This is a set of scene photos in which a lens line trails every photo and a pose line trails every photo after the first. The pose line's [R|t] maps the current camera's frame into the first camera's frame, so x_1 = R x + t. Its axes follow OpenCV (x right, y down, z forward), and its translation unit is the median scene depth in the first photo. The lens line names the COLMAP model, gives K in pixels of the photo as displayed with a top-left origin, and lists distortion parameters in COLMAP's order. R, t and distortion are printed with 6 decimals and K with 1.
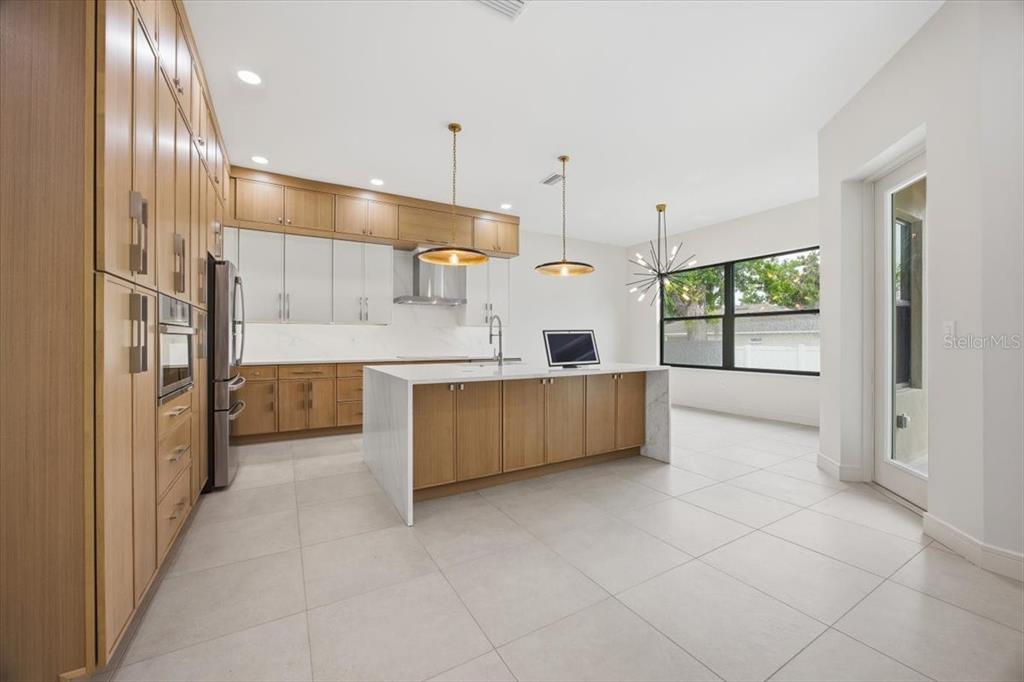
lens RADIAL K [[401.4, 0, 513.6], [0, 401.4, 338.2], [0, 0, 1]] dist [-0.000751, 0.000195]
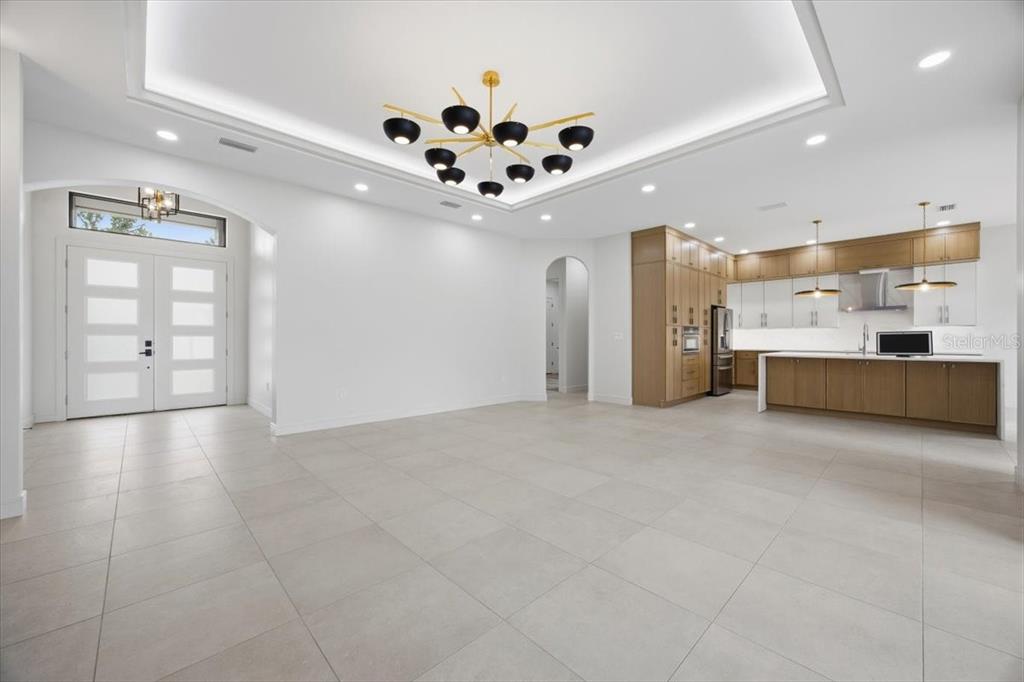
lens RADIAL K [[401.4, 0, 513.6], [0, 401.4, 338.2], [0, 0, 1]] dist [-0.000751, 0.000195]
pose [[0.245335, 0.002640, -0.969435, 0.950254], [0.004603, 0.999982, 0.003888, -0.007123], [0.969427, -0.005416, 0.245319, -0.582420]]
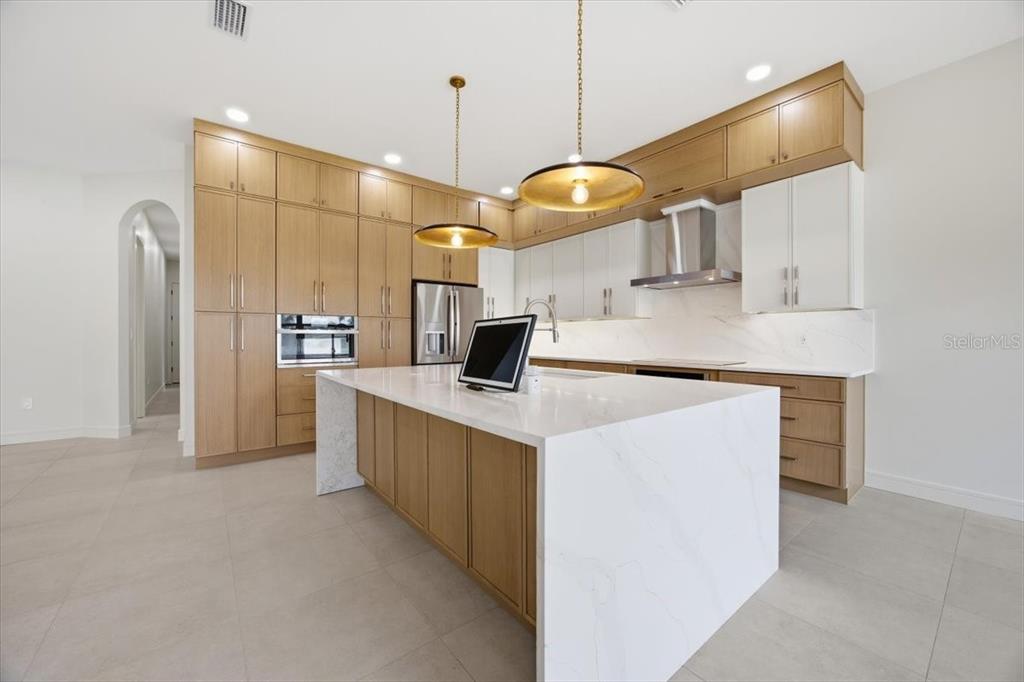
lens RADIAL K [[401.4, 0, 513.6], [0, 401.4, 338.2], [0, 0, 1]] dist [-0.000751, 0.000195]
pose [[0.157436, 0.005021, -0.987516, 0.511265], [0.006981, 0.999956, 0.006197, -0.000158], [0.987504, -0.007870, 0.157394, 0.726414]]
